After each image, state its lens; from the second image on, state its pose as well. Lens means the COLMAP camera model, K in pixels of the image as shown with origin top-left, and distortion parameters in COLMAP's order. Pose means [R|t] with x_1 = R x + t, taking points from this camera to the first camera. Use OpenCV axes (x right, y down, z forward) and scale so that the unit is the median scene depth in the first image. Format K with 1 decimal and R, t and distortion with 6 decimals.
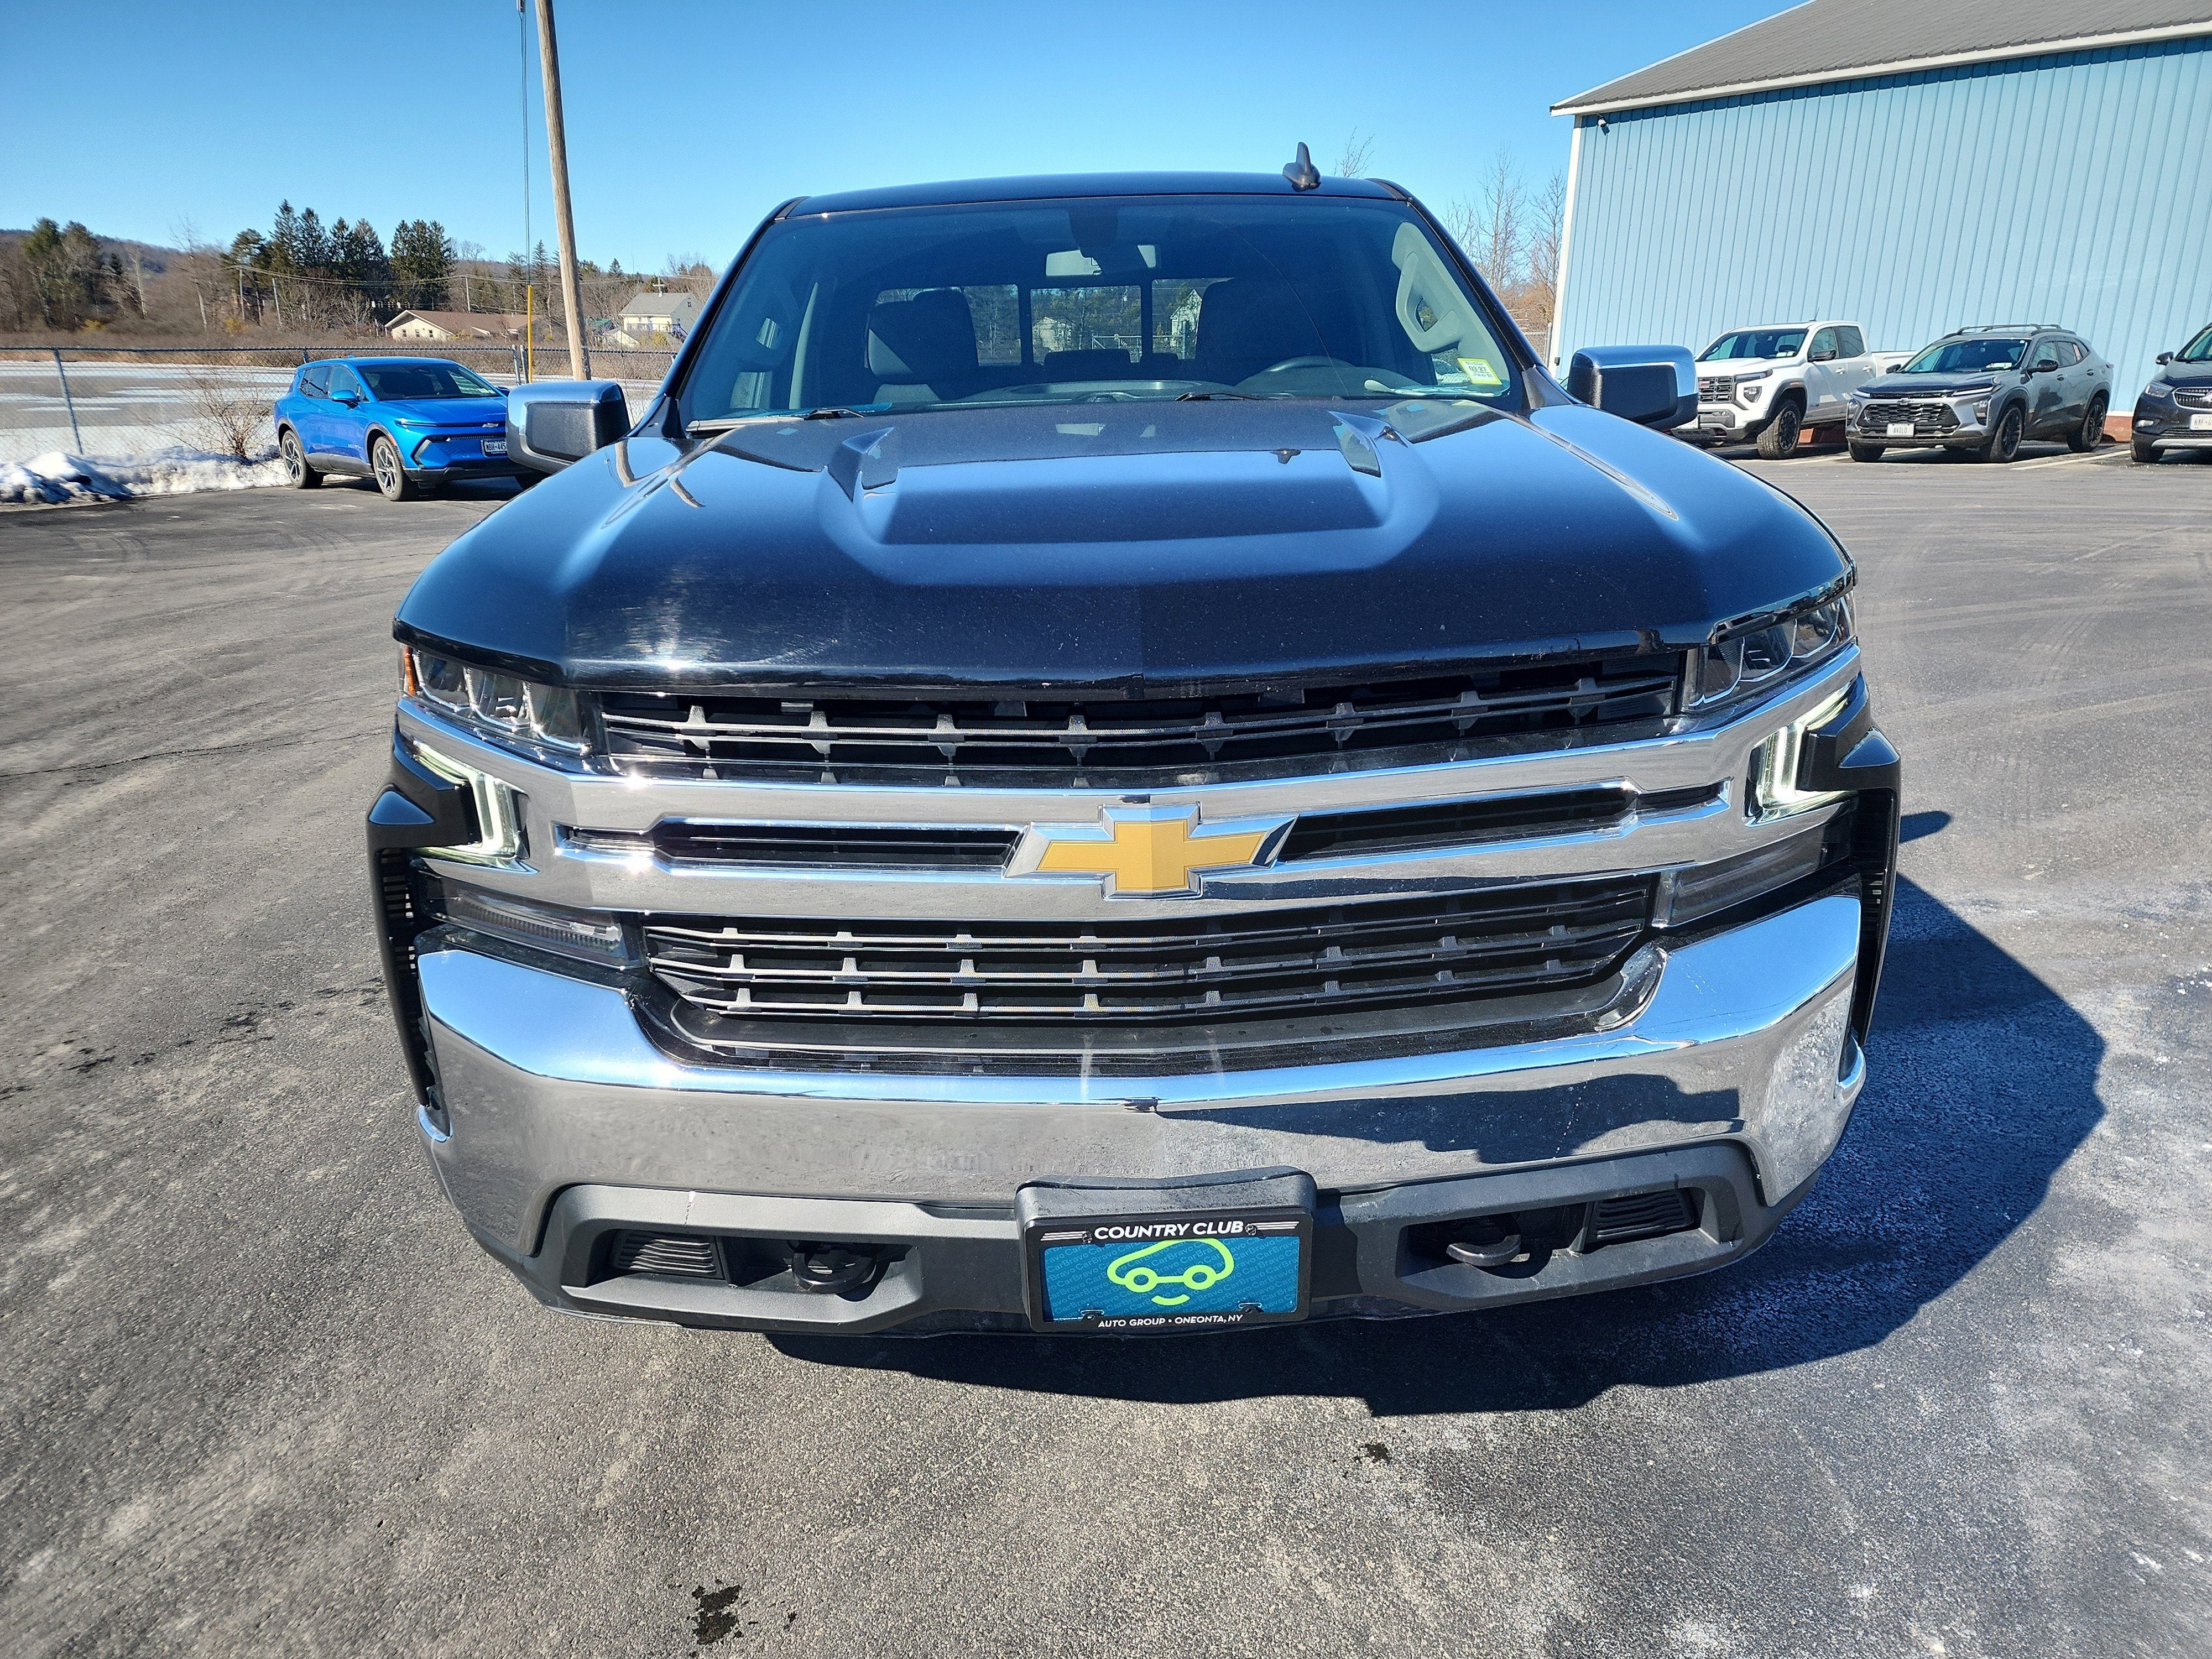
lens RADIAL K [[1475.7, 0, 1113.2], [0, 1475.7, 843.2], [0, 0, 1]] dist [0.070826, -0.062478]
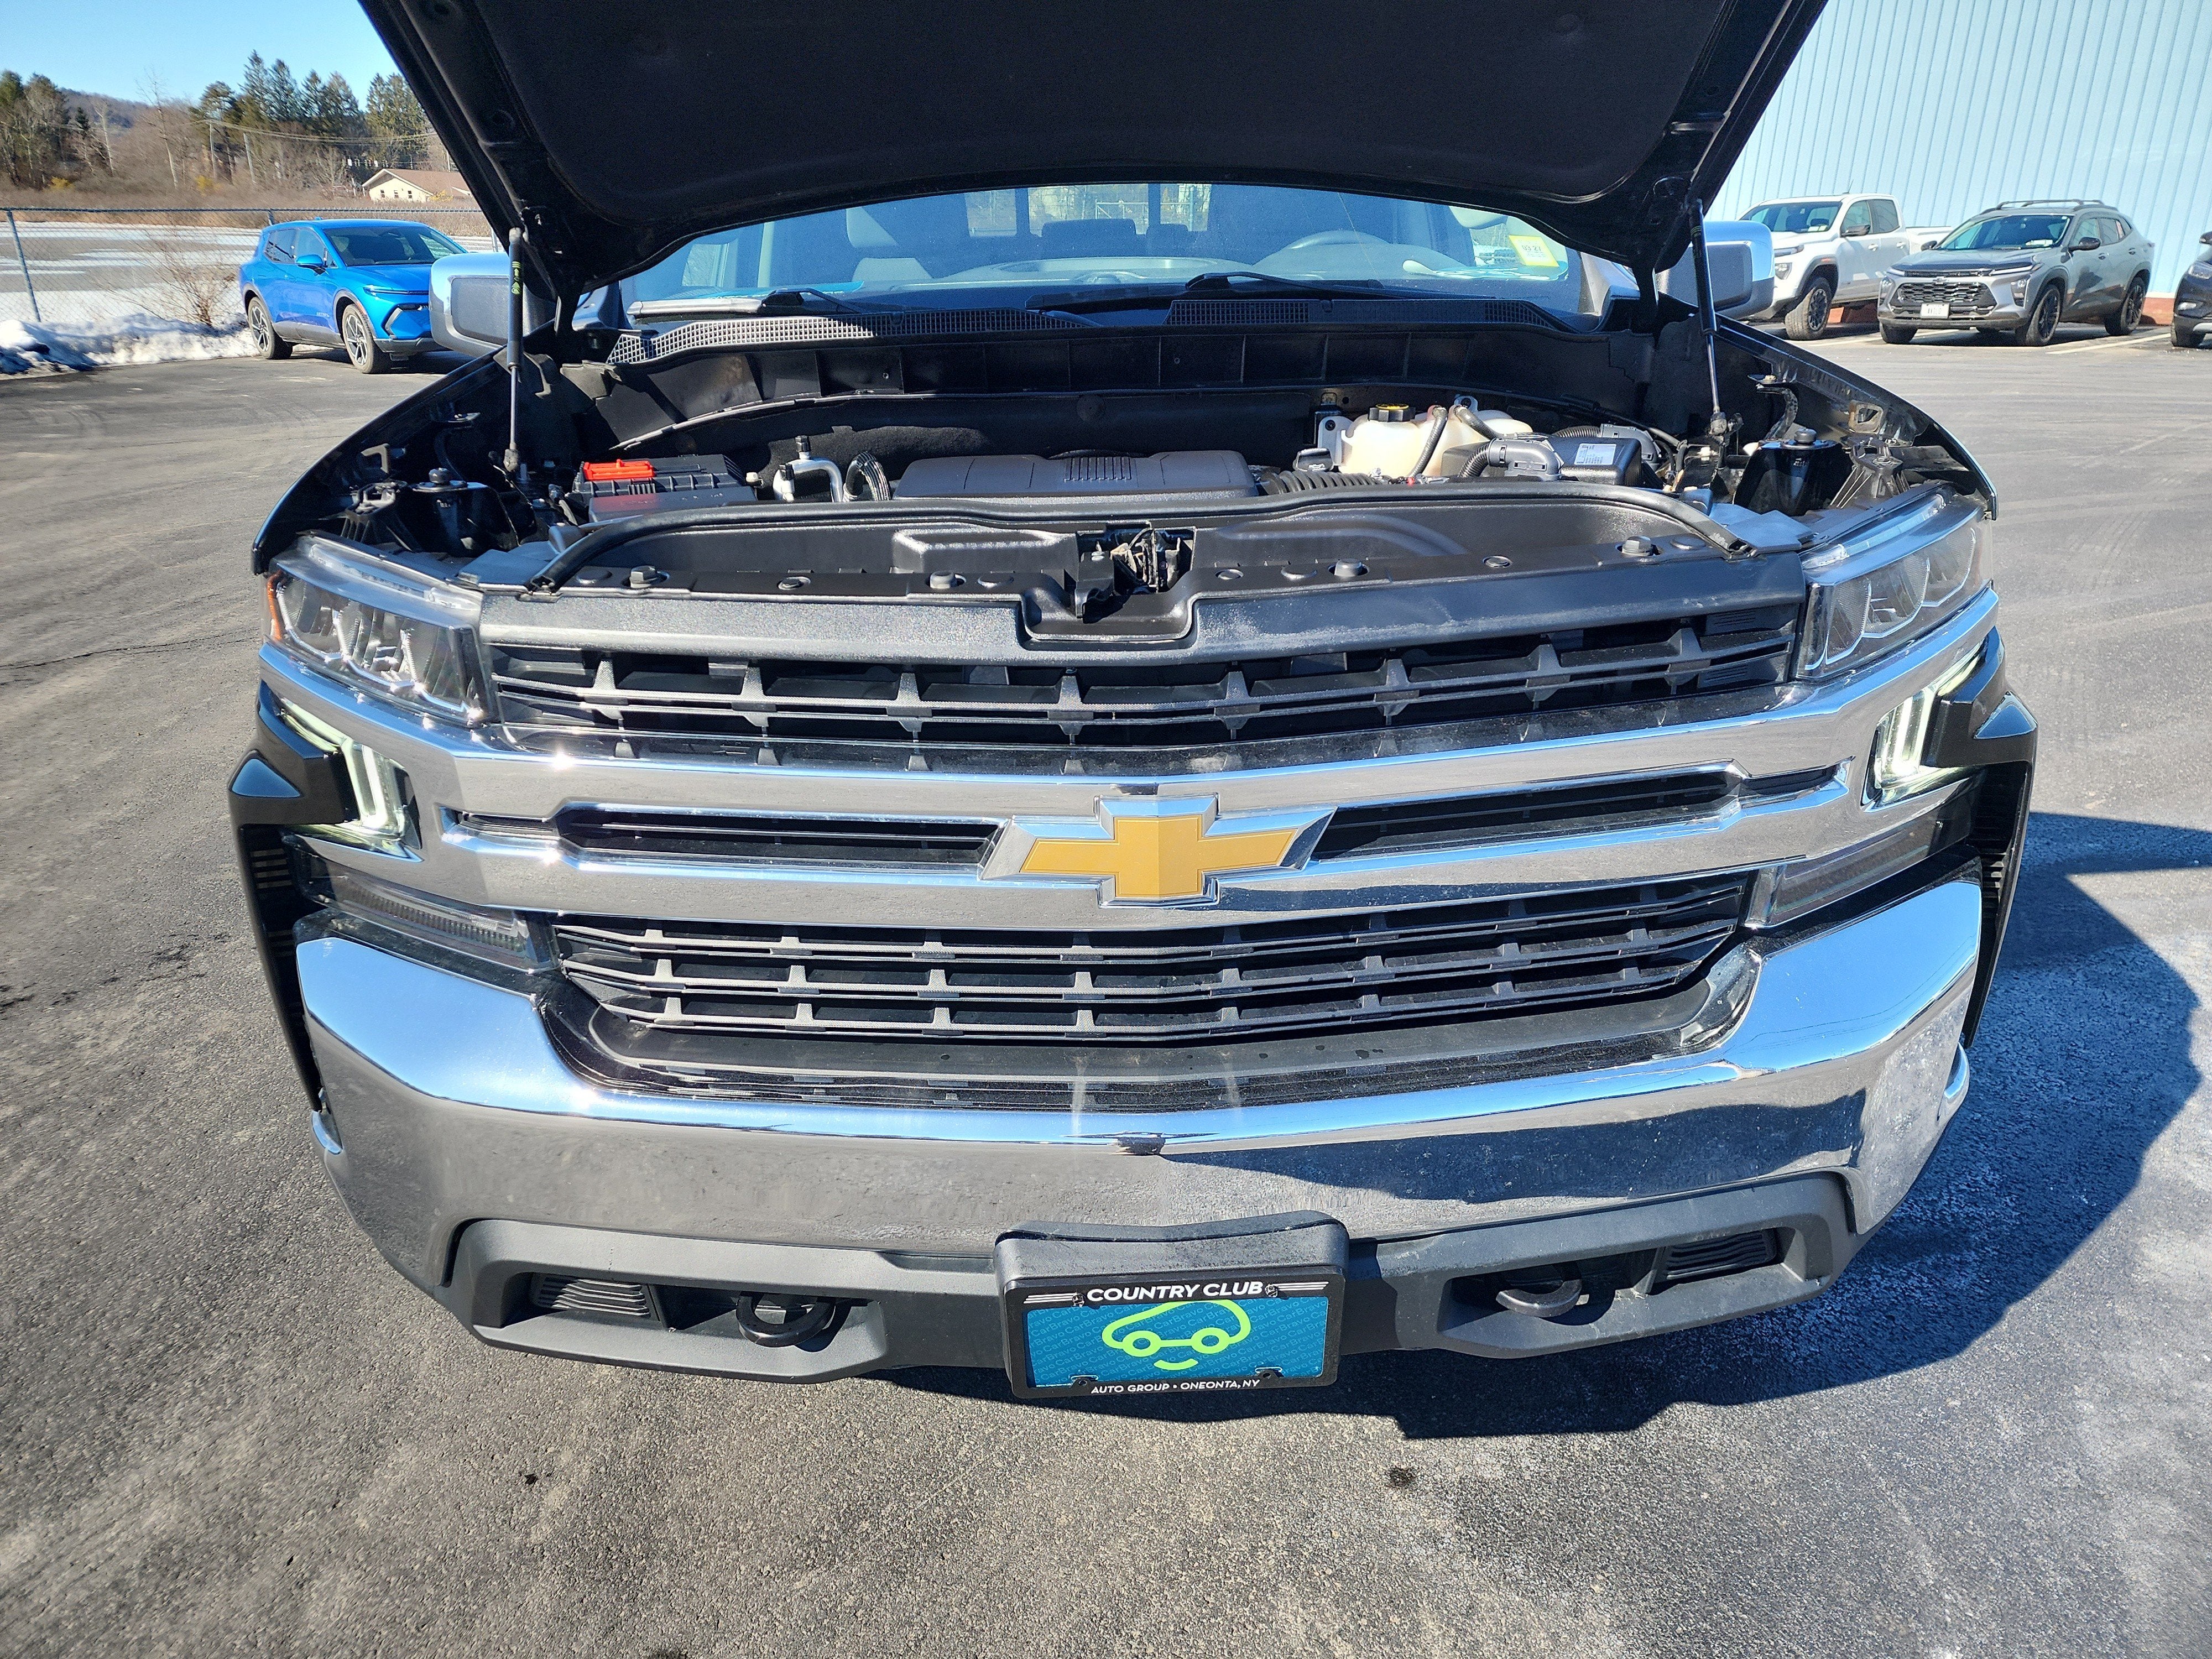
lens RADIAL K [[1476.7, 0, 1121.7], [0, 1476.7, 826.1], [0, 0, 1]] dist [0.061114, -0.051645]
pose [[0.999966, 0.006226, 0.005424, 0.000651], [-0.006579, 0.997684, 0.067697, -0.047572], [-0.004990, -0.067730, 0.997691, 0.131587]]
